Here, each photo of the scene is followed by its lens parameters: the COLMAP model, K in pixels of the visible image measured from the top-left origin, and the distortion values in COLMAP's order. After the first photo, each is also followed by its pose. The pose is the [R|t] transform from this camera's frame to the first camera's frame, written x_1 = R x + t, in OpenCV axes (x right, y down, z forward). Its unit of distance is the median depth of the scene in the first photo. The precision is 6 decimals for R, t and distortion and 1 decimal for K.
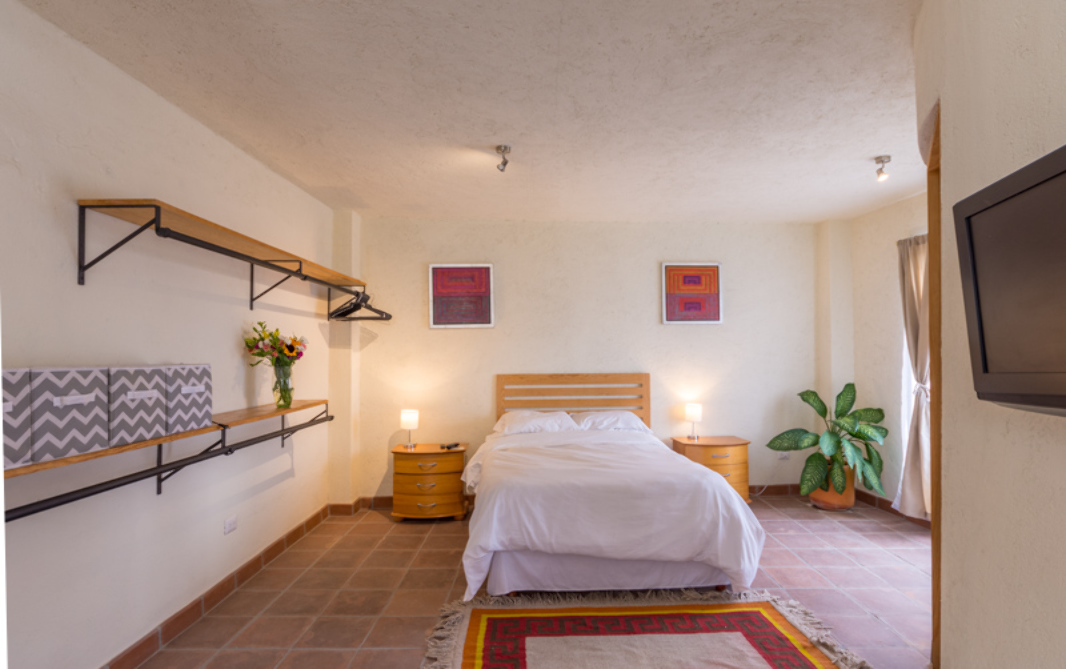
lens RADIAL K [[564.3, 0, 534.8], [0, 564.3, 333.2], [0, 0, 1]] dist [-0.000443, -0.000169]
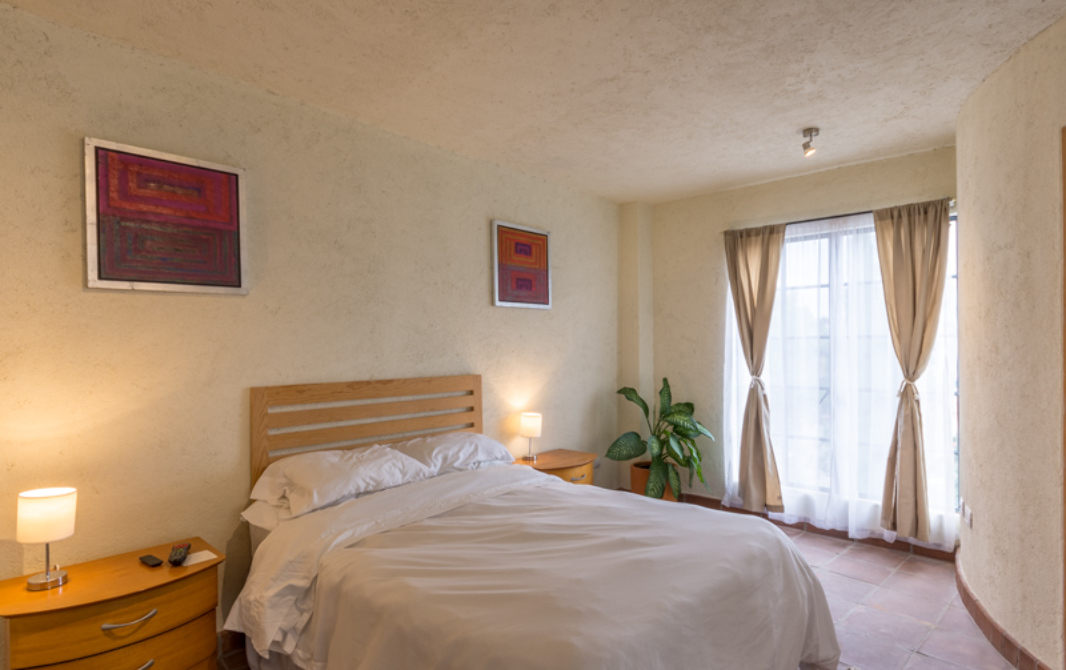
lens RADIAL K [[558.3, 0, 532.2], [0, 558.3, 337.6], [0, 0, 1]] dist [0.006295, 0.000618]
pose [[0.725548, 0.010210, 0.688095, -0.231409], [-0.022528, 0.999706, 0.008921, 0.017606], [-0.687802, -0.021974, 0.725565, 0.457687]]
